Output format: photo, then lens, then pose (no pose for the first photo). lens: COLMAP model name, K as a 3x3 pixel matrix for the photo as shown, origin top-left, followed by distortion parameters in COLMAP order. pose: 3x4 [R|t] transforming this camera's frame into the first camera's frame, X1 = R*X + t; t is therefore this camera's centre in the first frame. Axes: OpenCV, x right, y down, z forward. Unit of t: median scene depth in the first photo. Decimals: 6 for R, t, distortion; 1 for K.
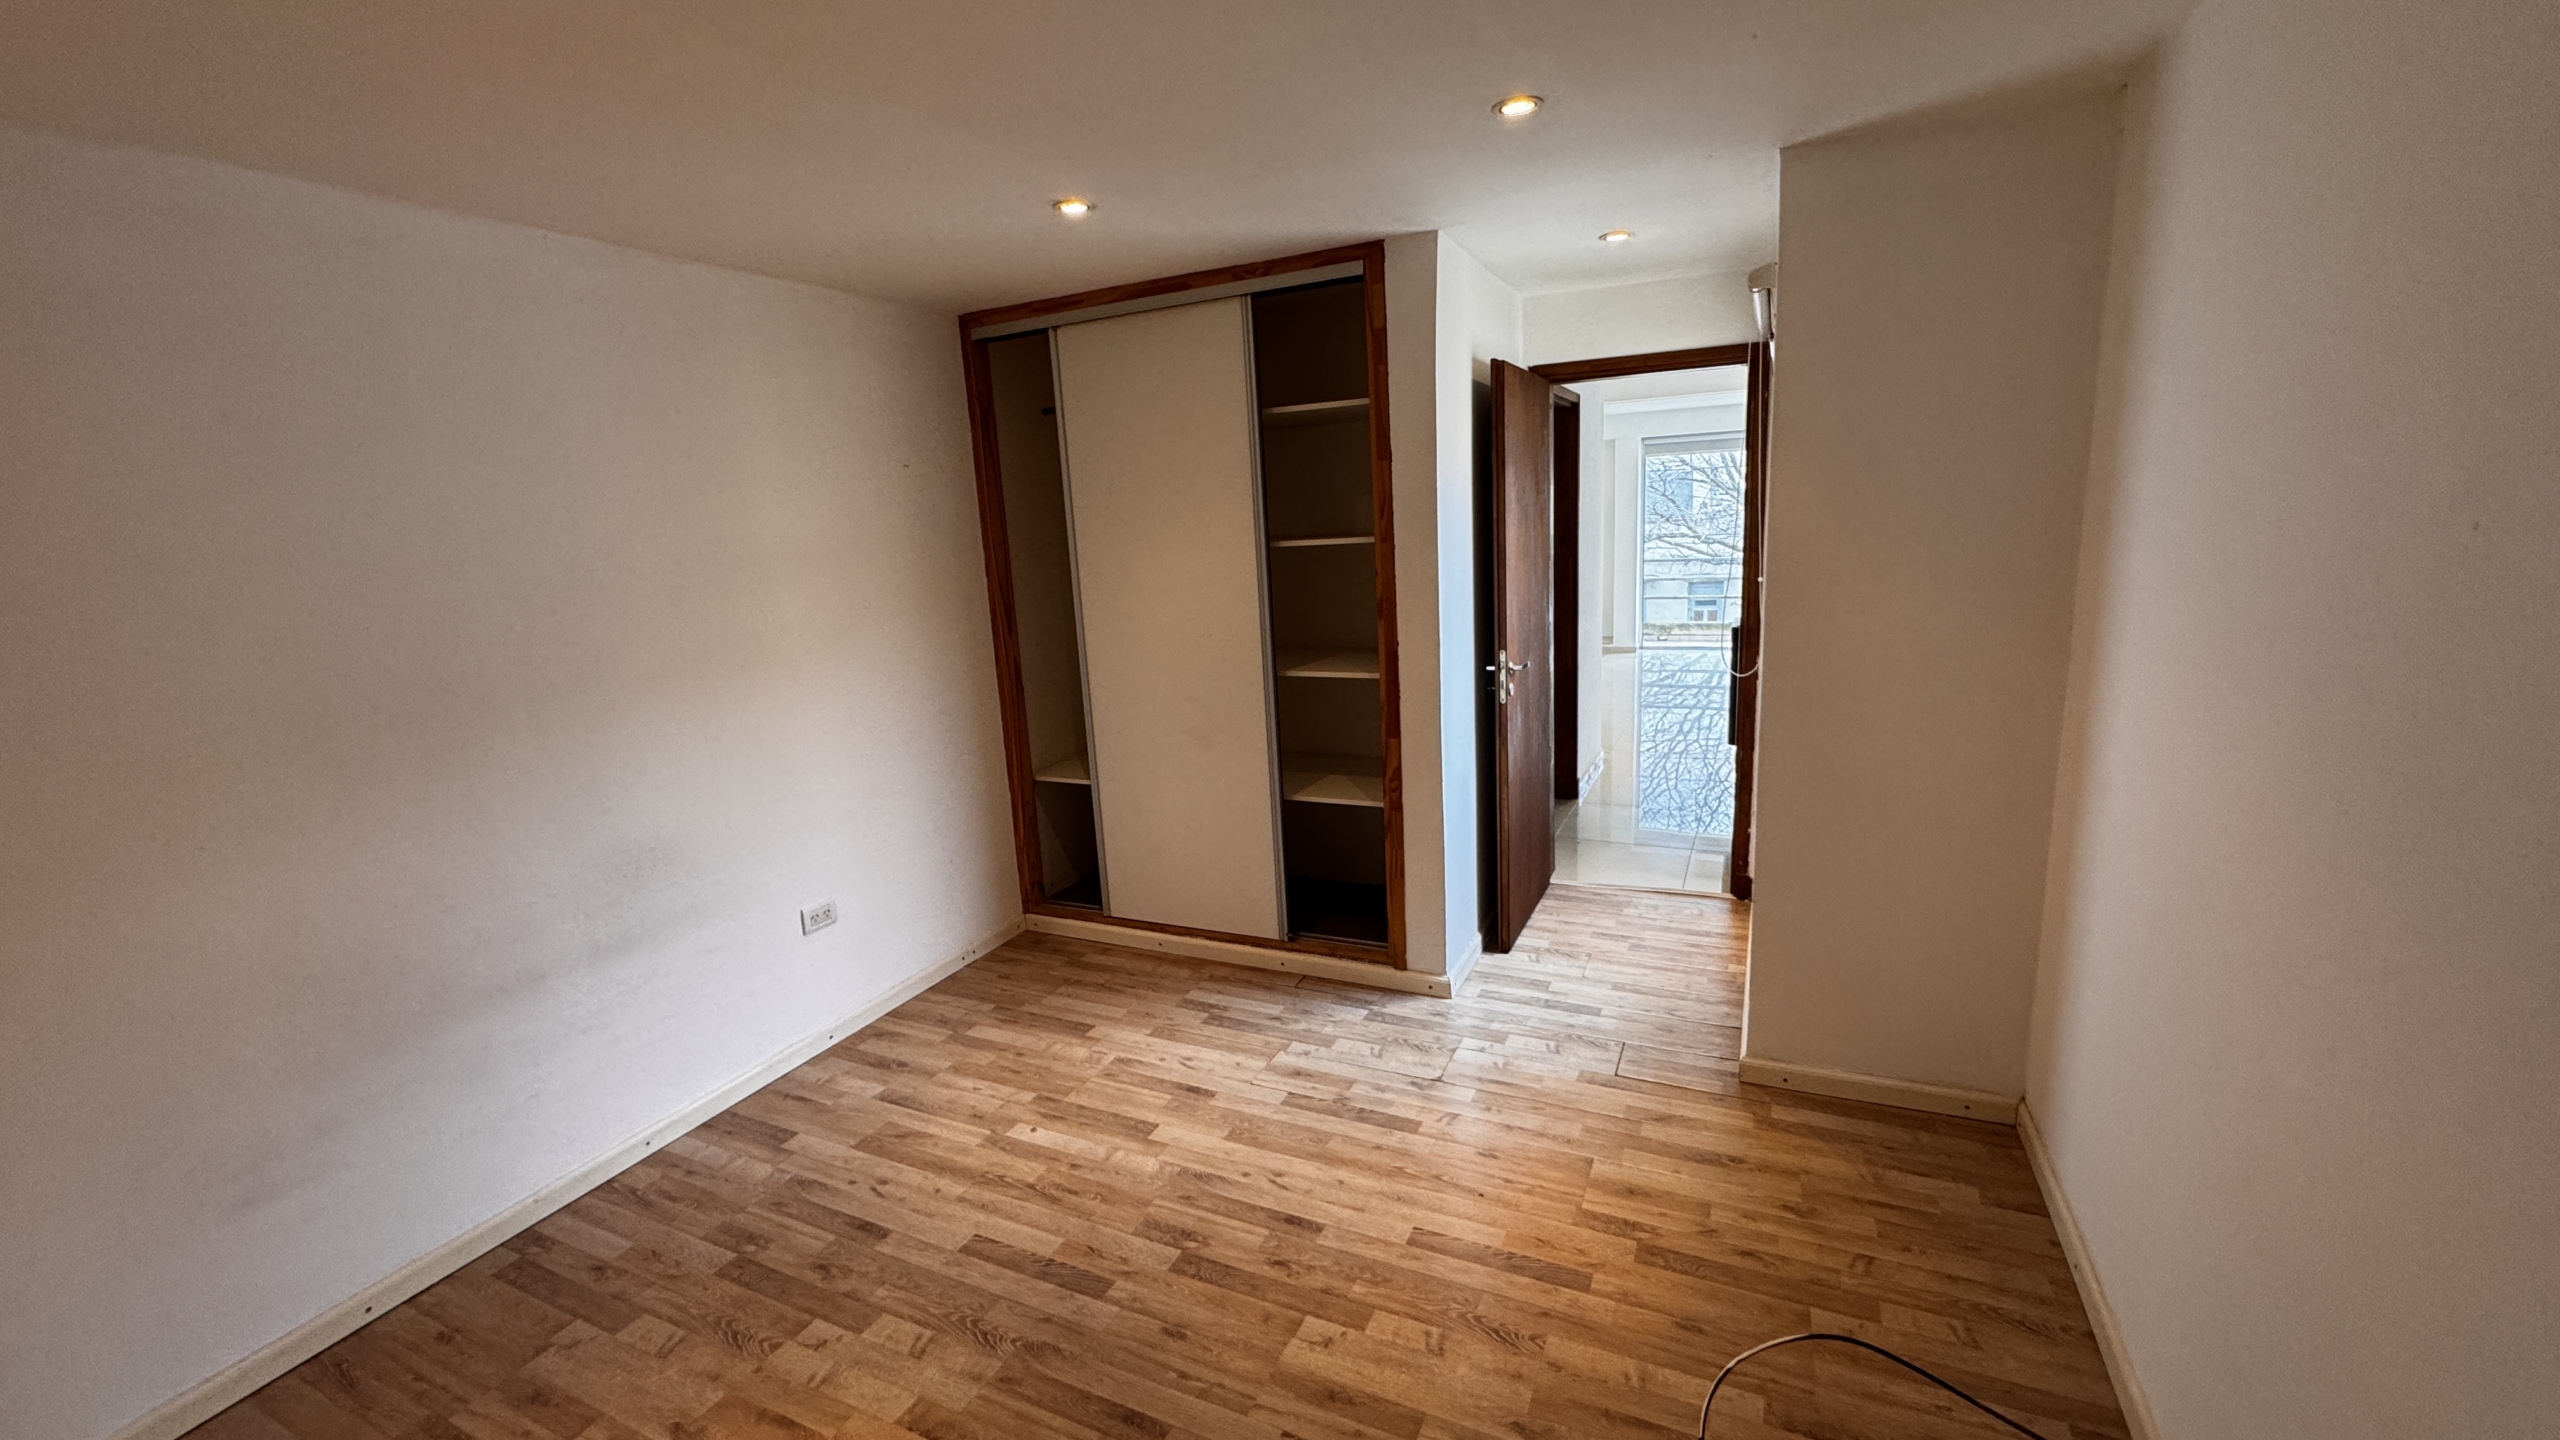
lens RADIAL K [[1018.4, 0, 1279.6], [0, 1018.4, 720.5], [0, 0, 1]] dist [-0.000577, 0.000332]
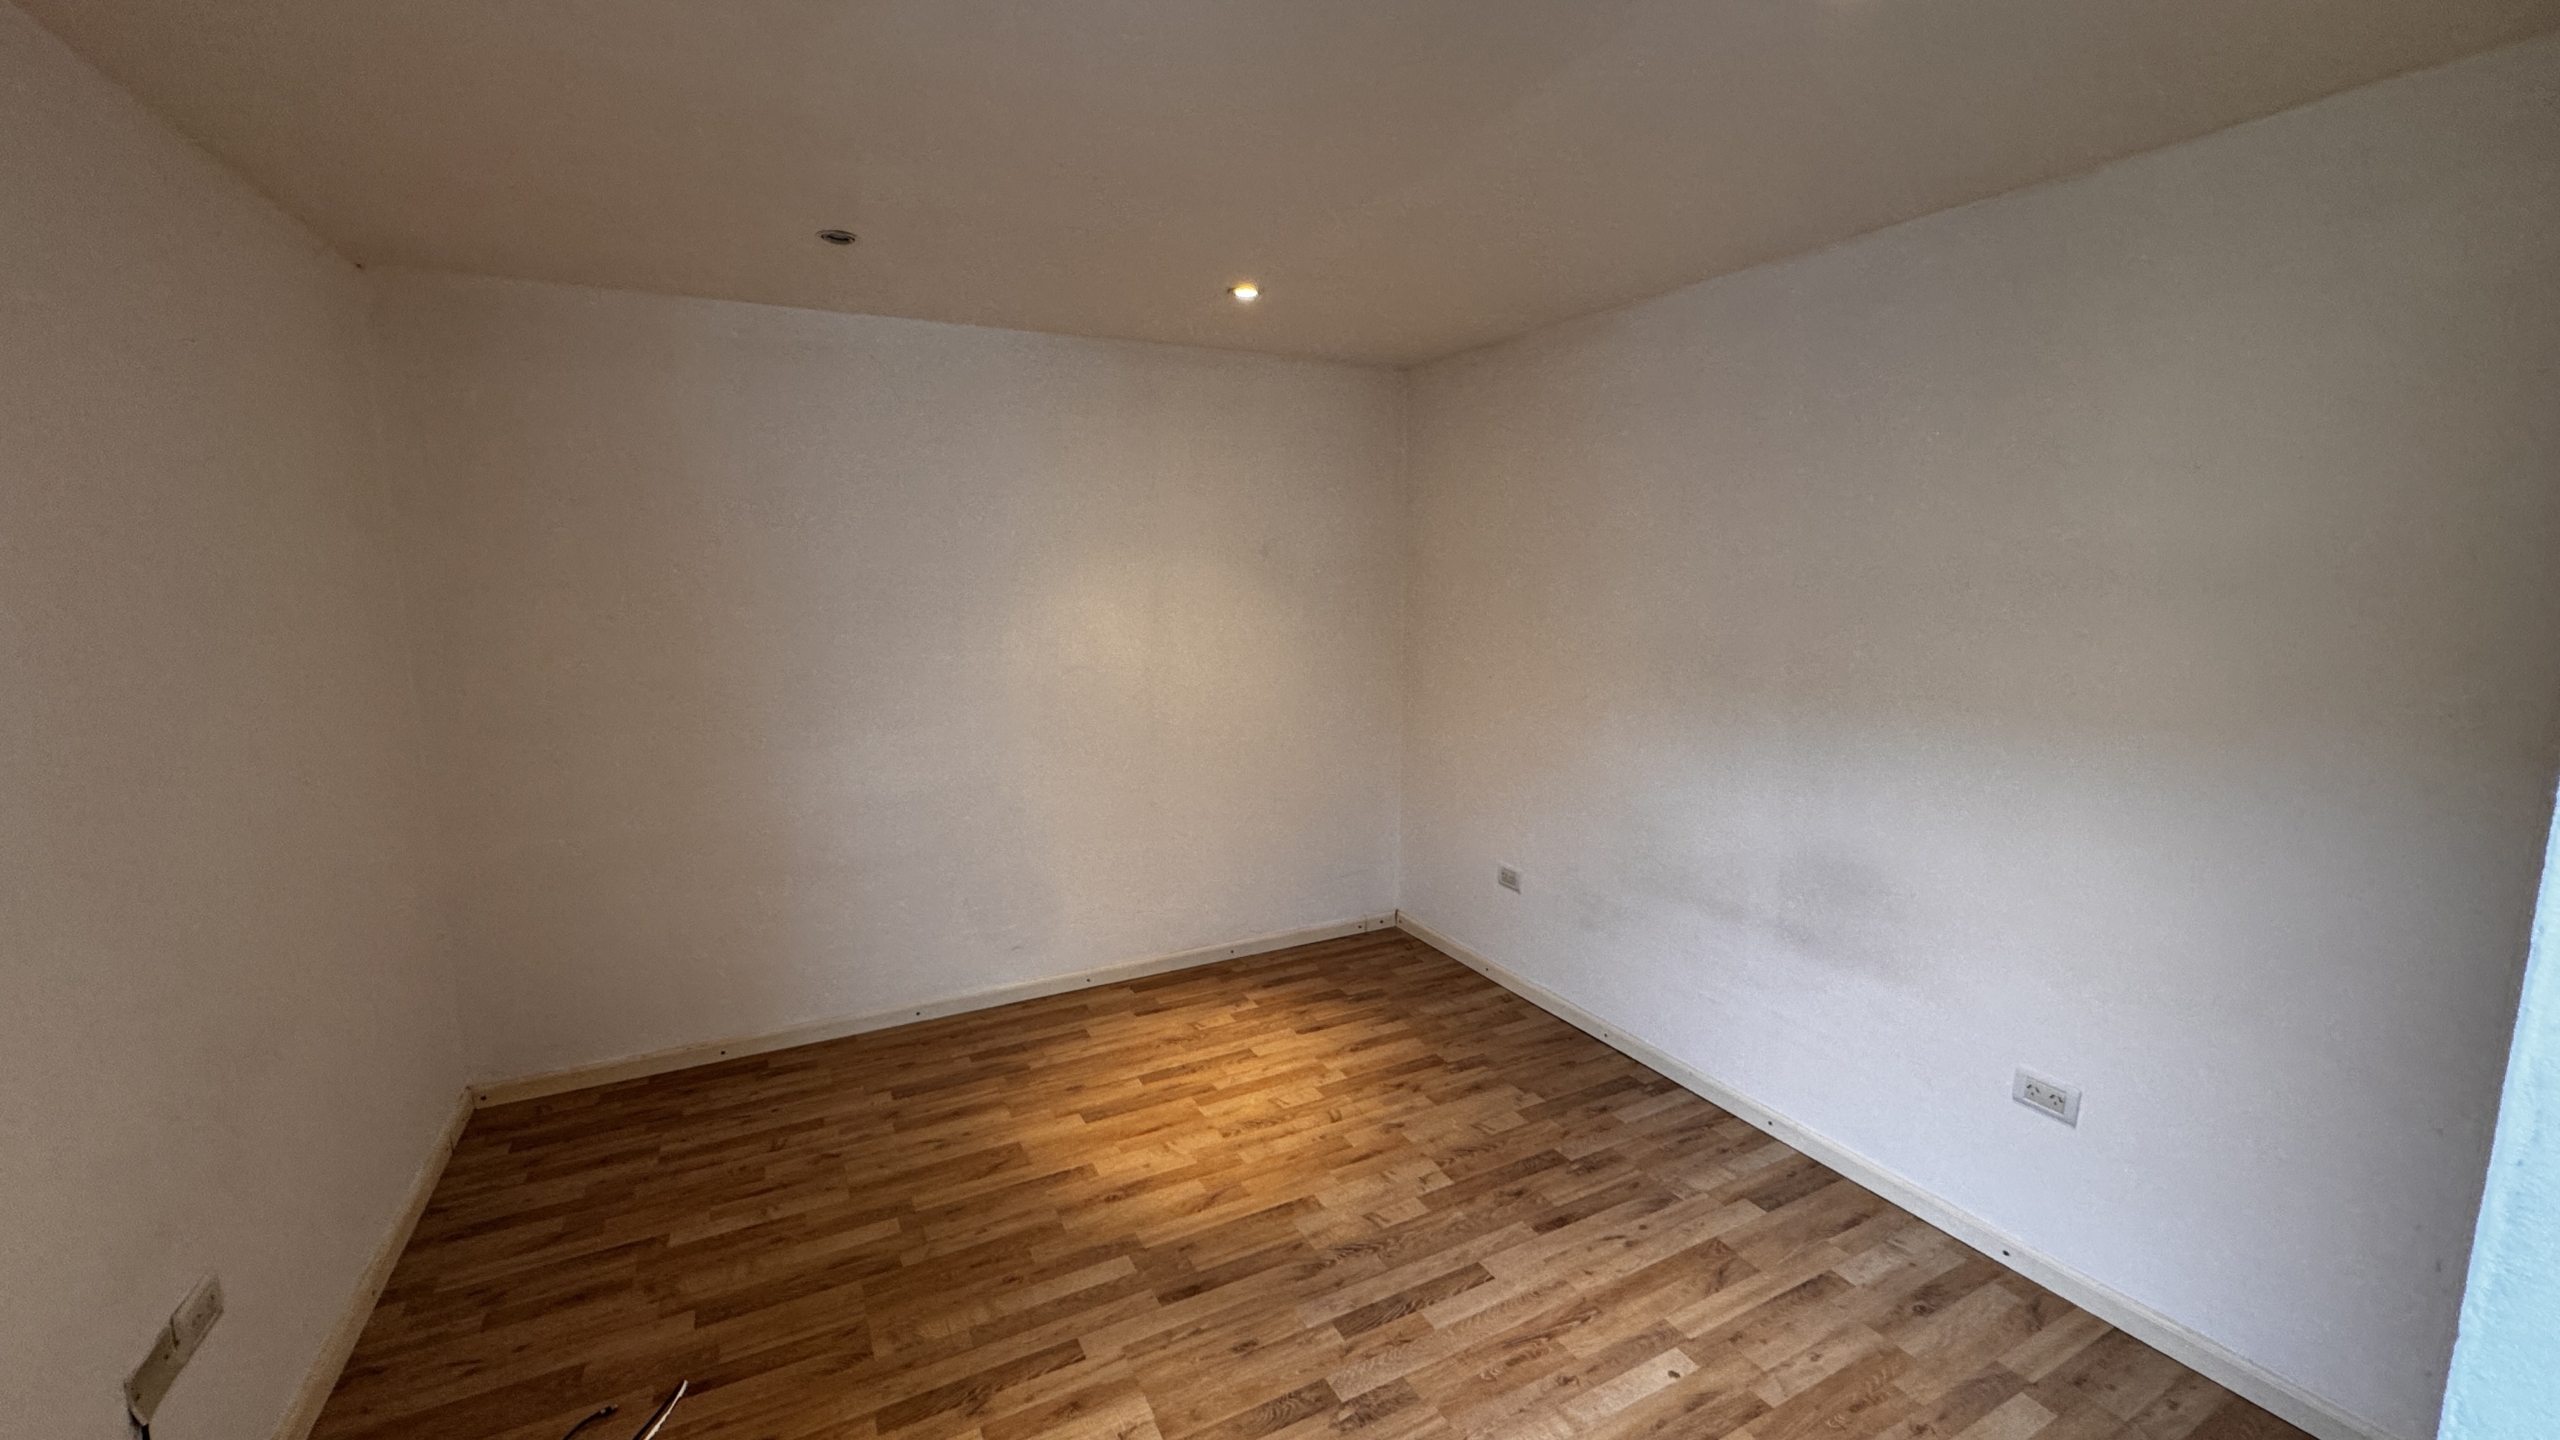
lens RADIAL K [[1018.4, 0, 1277.5], [0, 1018.4, 722.6], [0, 0, 1]] dist [-0.000577, 0.000332]
pose [[-0.606115, 0.179130, -0.774943, 0.507871], [-0.124320, 0.940998, 0.314750, -0.284678], [0.785601, 0.287115, -0.548083, 1.286628]]
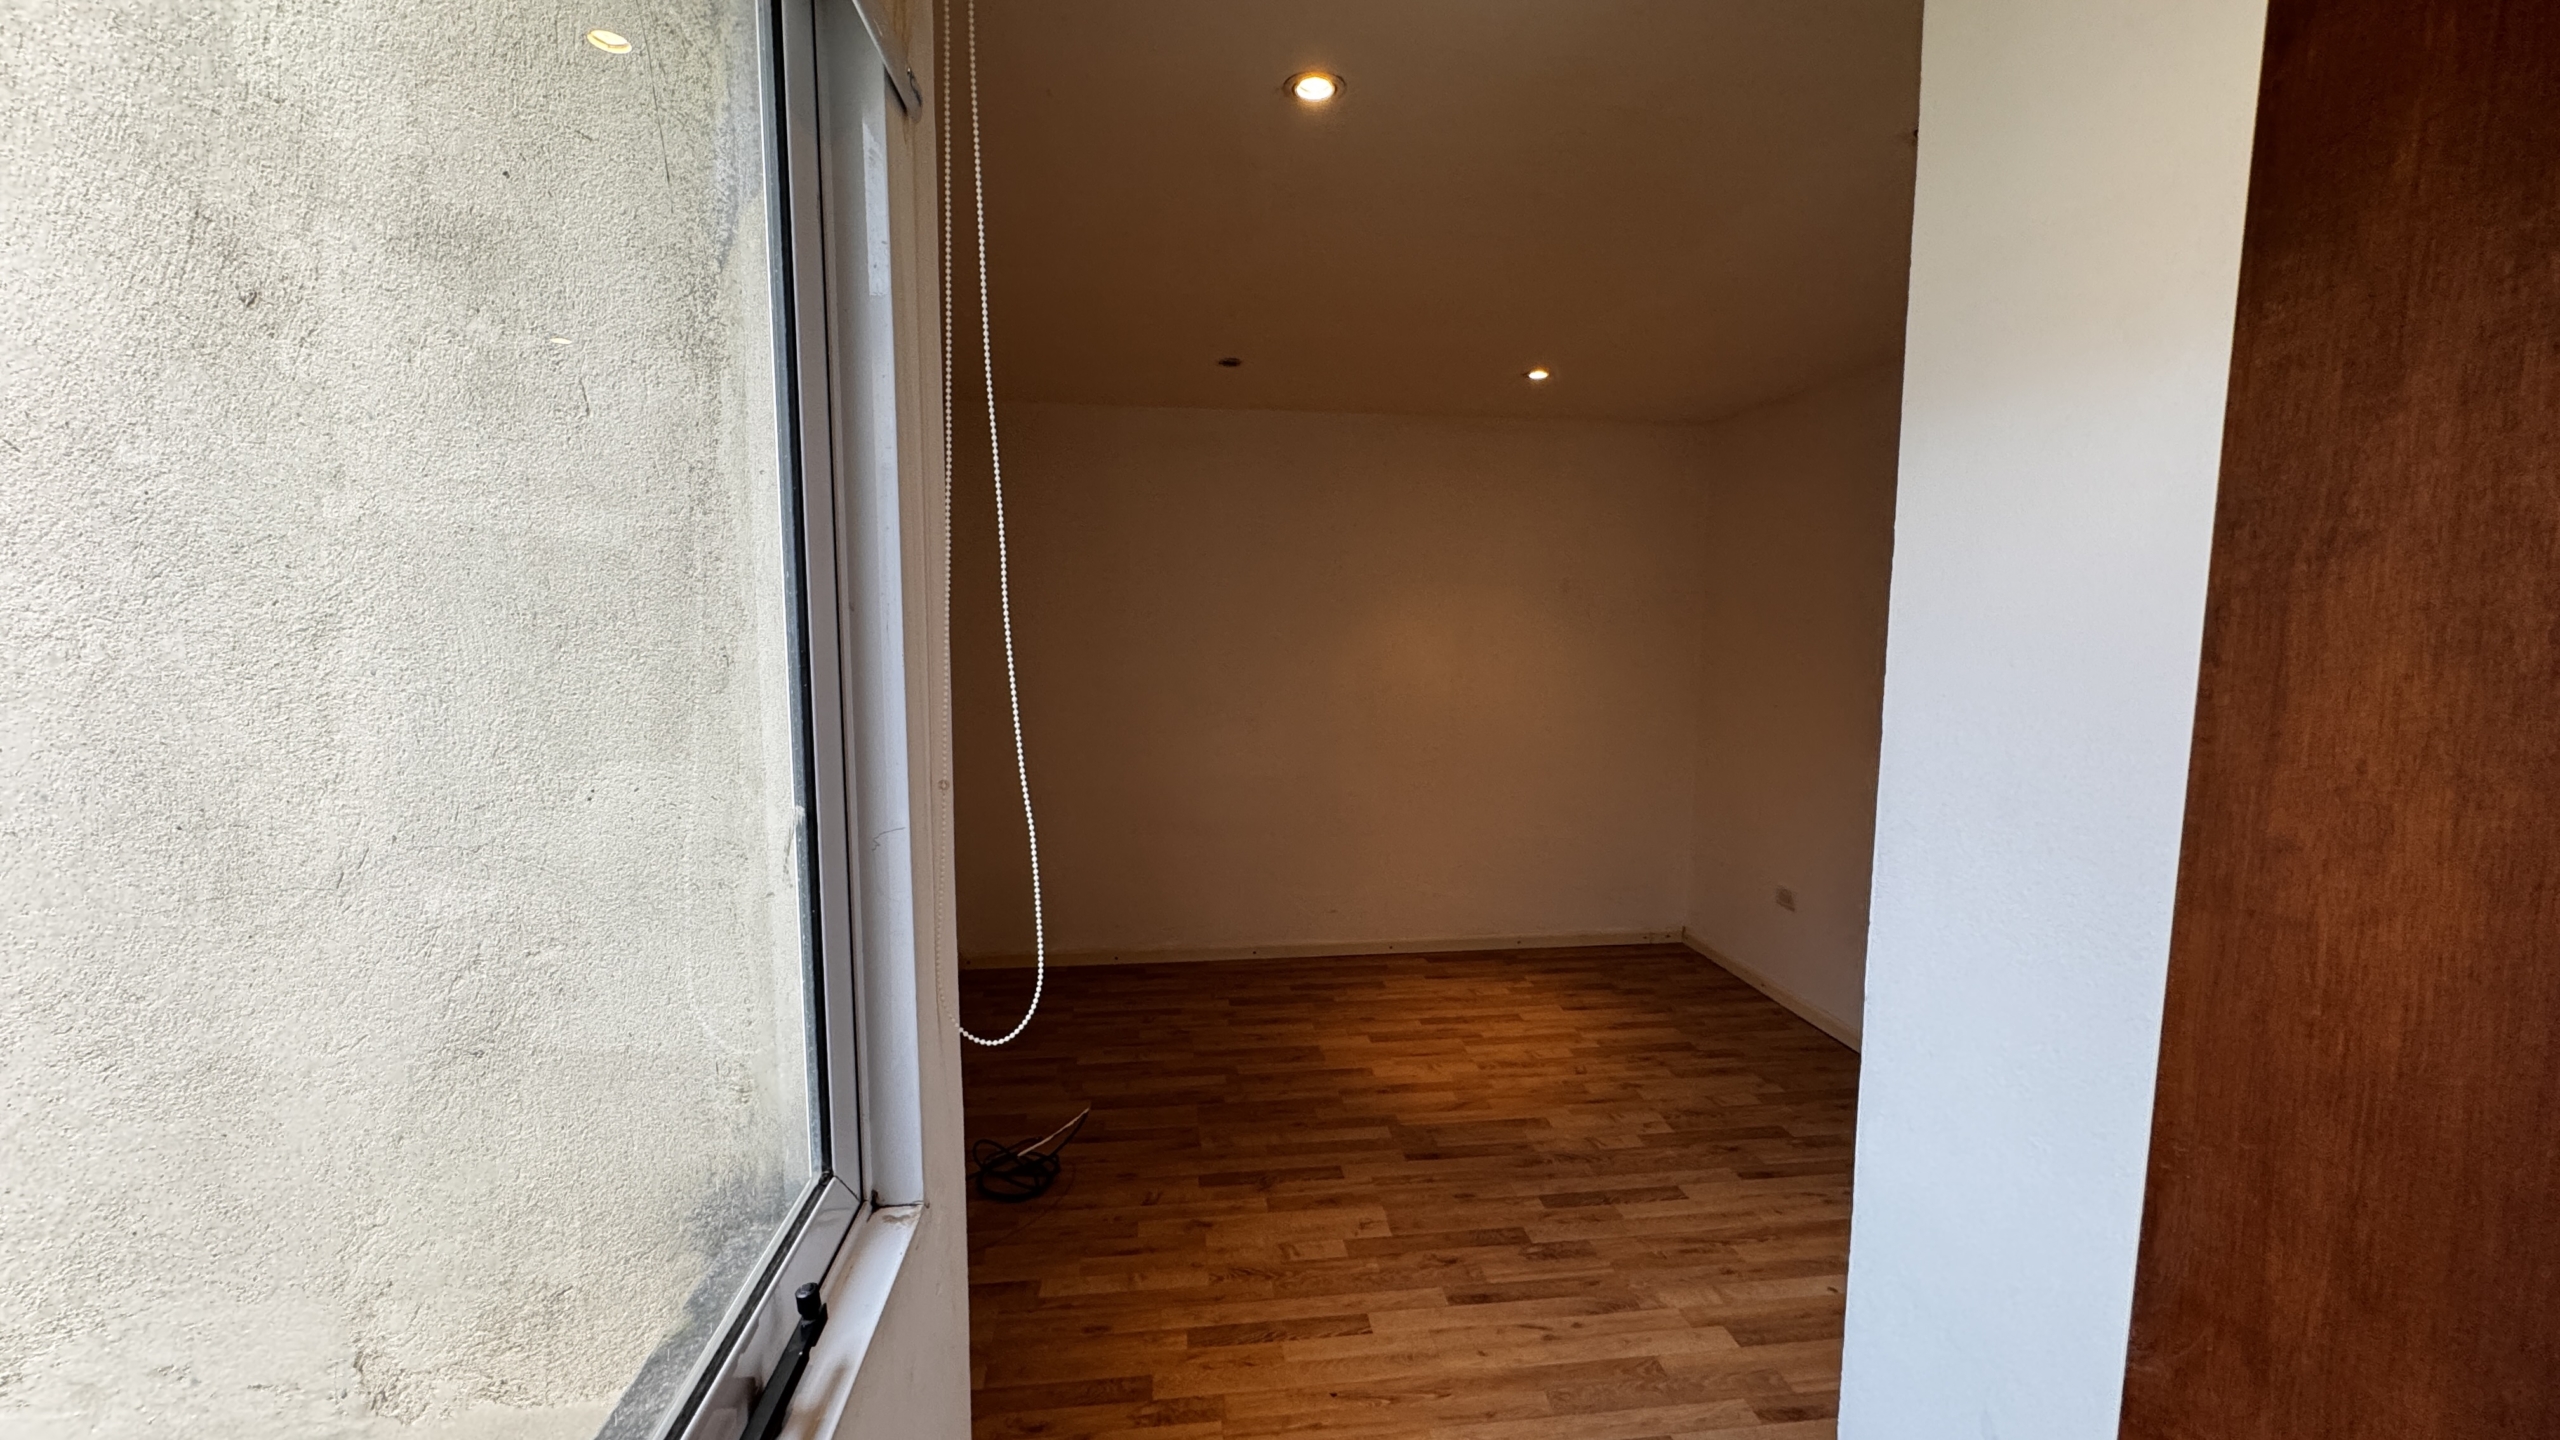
lens RADIAL K [[1018.4, 0, 1276.1], [0, 1018.4, 723.9], [0, 0, 1]] dist [-0.000577, 0.000332]
pose [[-0.845001, 0.109362, -0.523463, 0.660751], [-0.067423, 0.949267, 0.307160, -0.331057], [0.530497, 0.294844, -0.794758, 1.587864]]
